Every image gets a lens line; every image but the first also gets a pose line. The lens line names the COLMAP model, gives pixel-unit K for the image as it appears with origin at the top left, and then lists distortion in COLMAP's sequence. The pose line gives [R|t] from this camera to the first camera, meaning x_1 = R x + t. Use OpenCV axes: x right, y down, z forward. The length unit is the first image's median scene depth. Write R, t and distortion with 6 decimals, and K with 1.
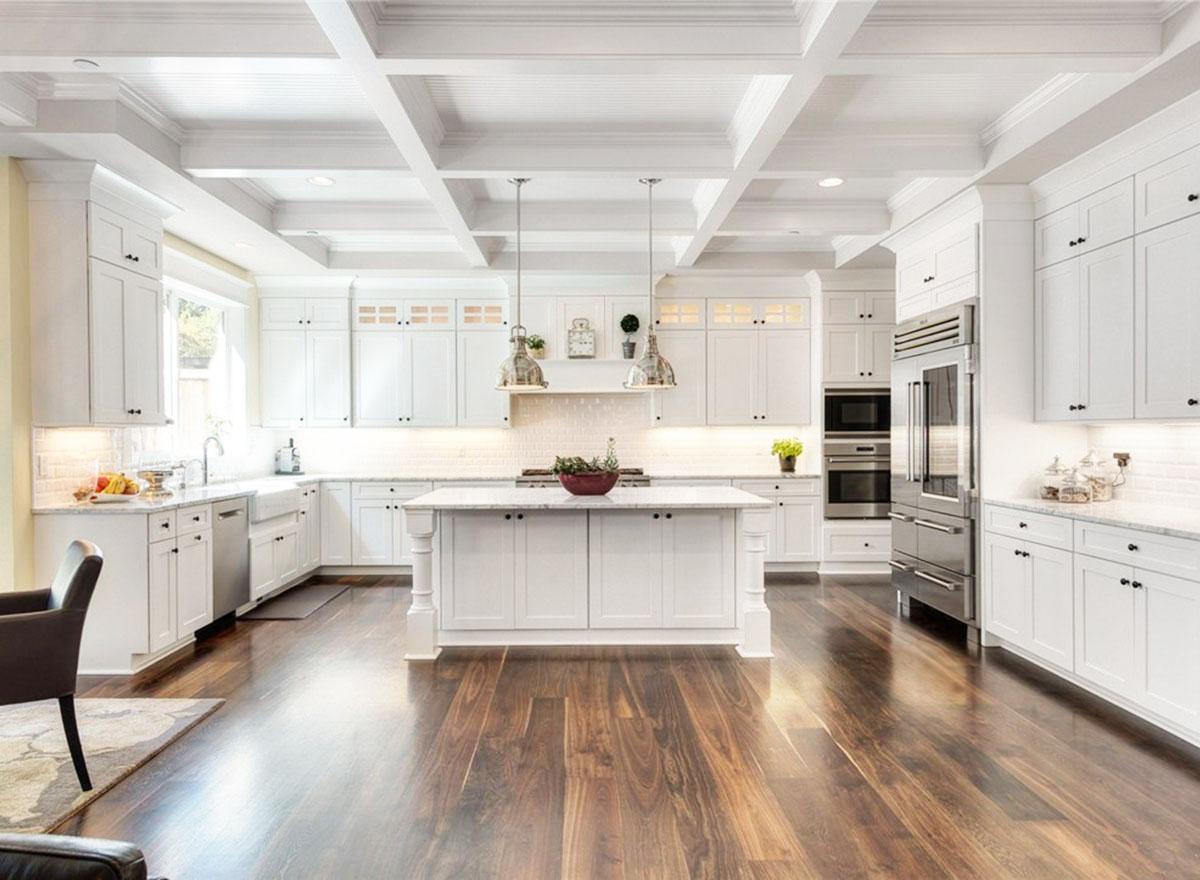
lens RADIAL K [[793.0, 0, 588.1], [0, 793.0, 438.6], [0, 0, 1]] dist [0.012863, -0.001224]
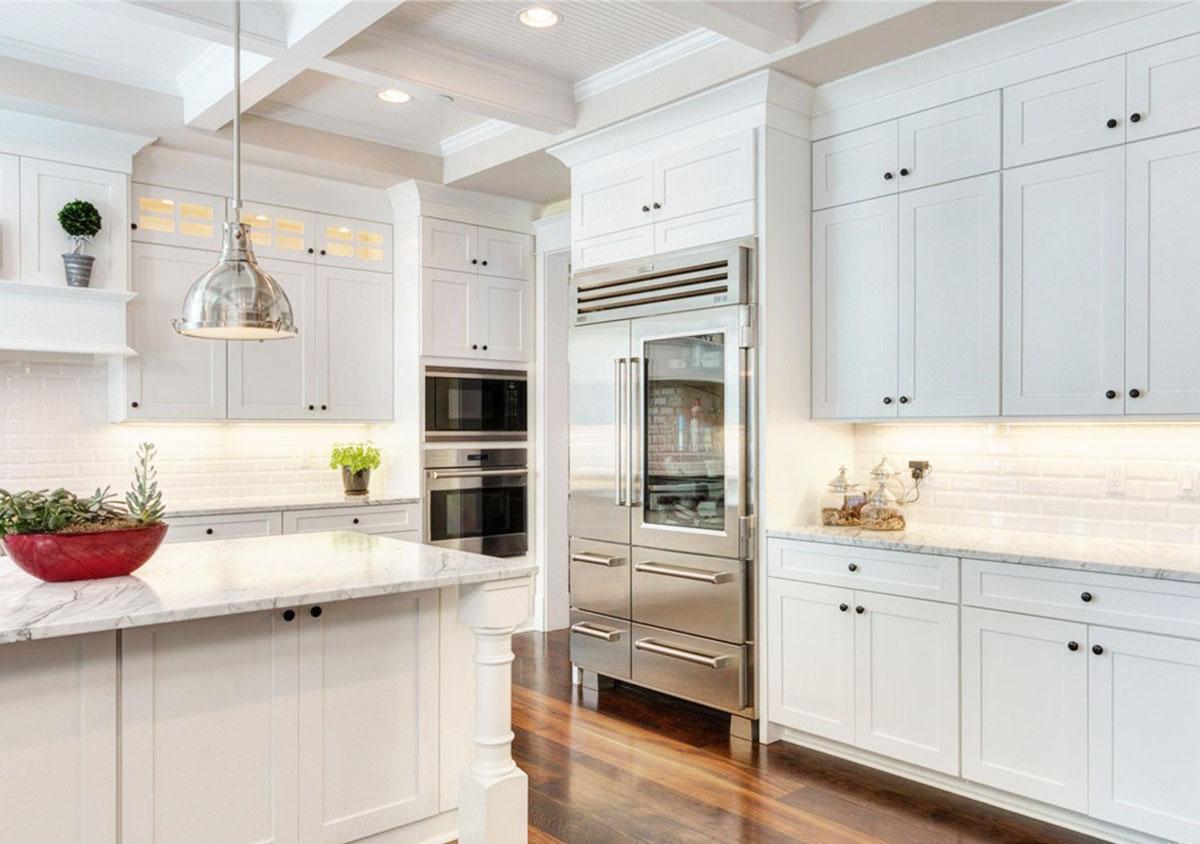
lens RADIAL K [[921.9, 0, 638.6], [0, 921.9, 437.5], [0, 0, 1]] dist [0.004868, -0.006480]
pose [[0.743904, 0.001306, 0.668285, -0.100195], [0.000966, 0.999995, -0.003030, -0.001862], [-0.668286, 0.002900, 0.743899, 0.407618]]
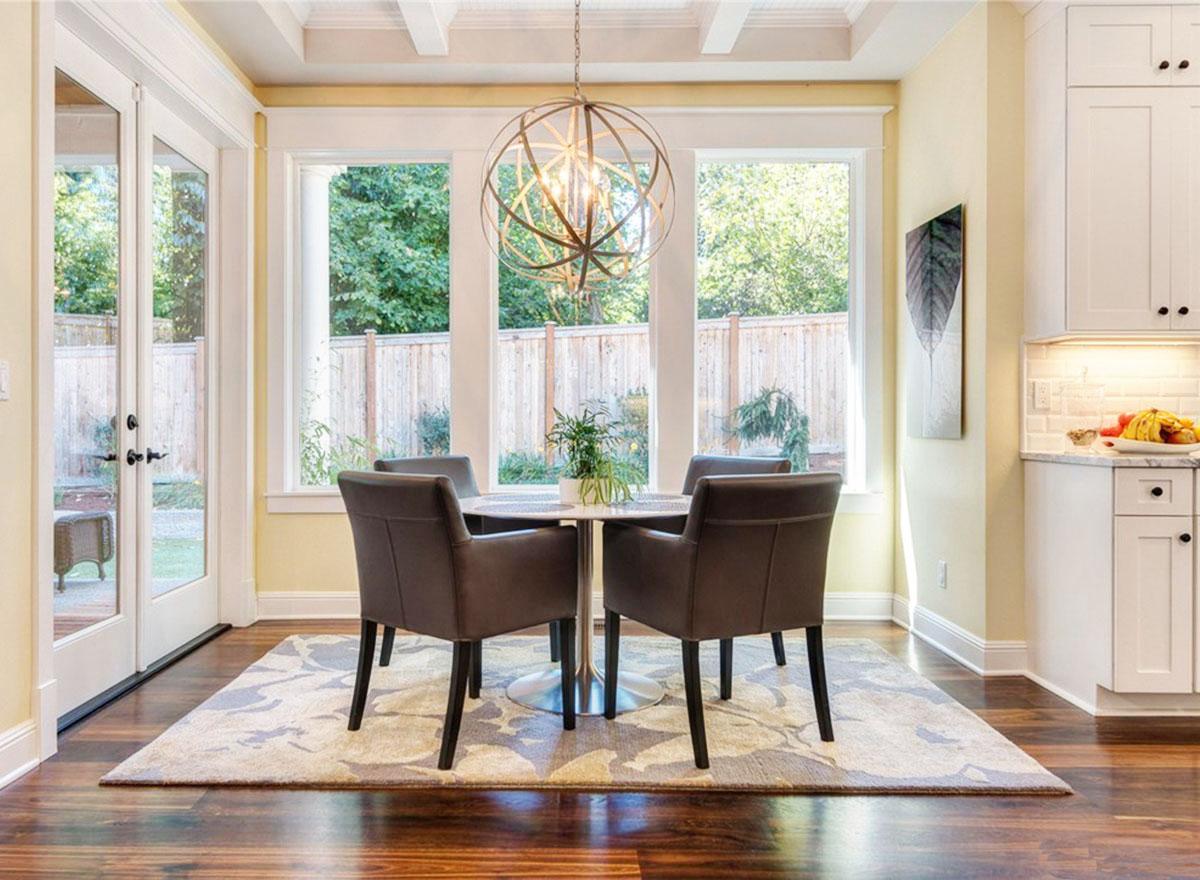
lens RADIAL K [[954.8, 0, 589.3], [0, 954.8, 431.6], [0, 0, 1]] dist [0.001889, 0.010289]
pose [[0.001009, 0.012512, -0.999921, 0.149896], [-0.008800, 0.999883, 0.012502, 0.044987], [0.999961, 0.008787, 0.001119, 0.438217]]
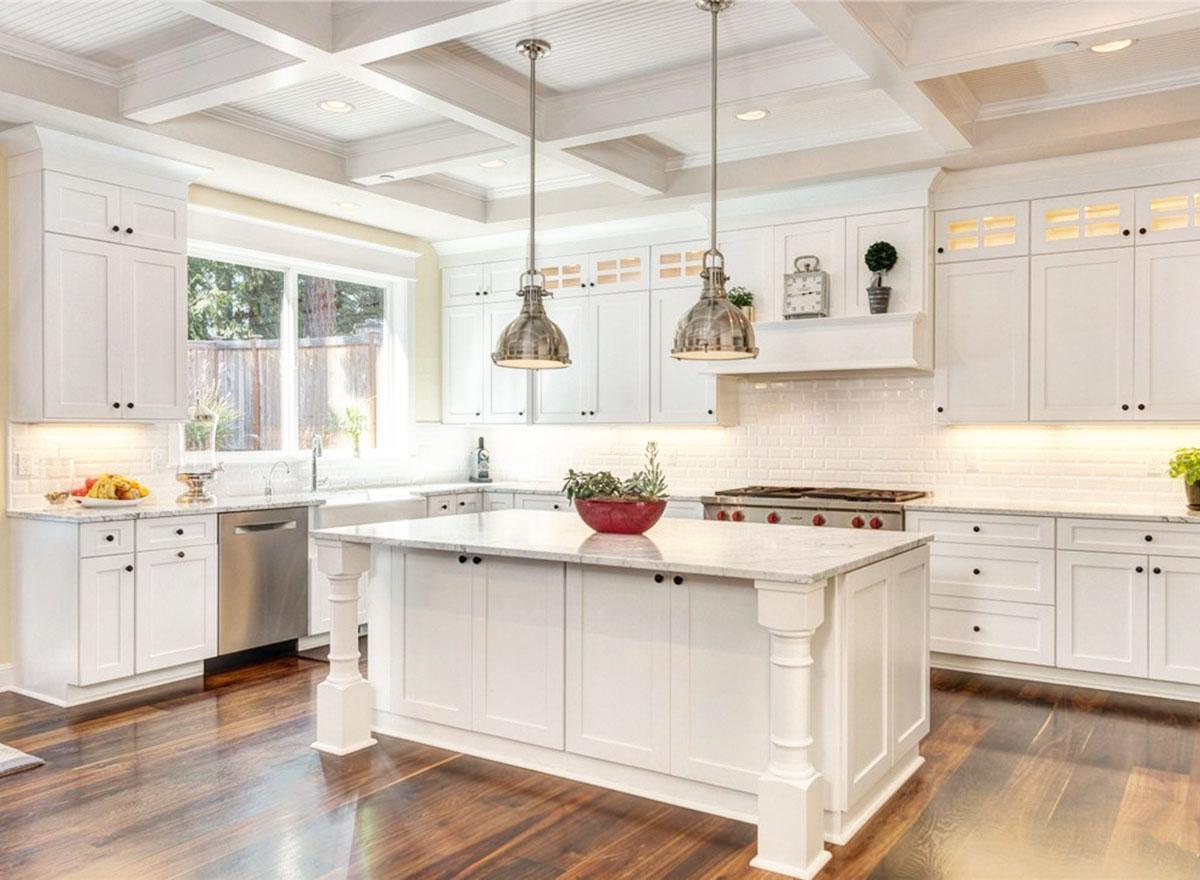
lens RADIAL K [[954.8, 0, 606.3], [0, 954.8, 434.0], [0, 0, 1]] dist [0.001889, 0.010289]
pose [[0.829821, 0.007721, -0.557976, 0.375607], [-0.009870, 0.999951, -0.000843, -0.005673], [0.557942, 0.006207, 0.829857, 0.341985]]
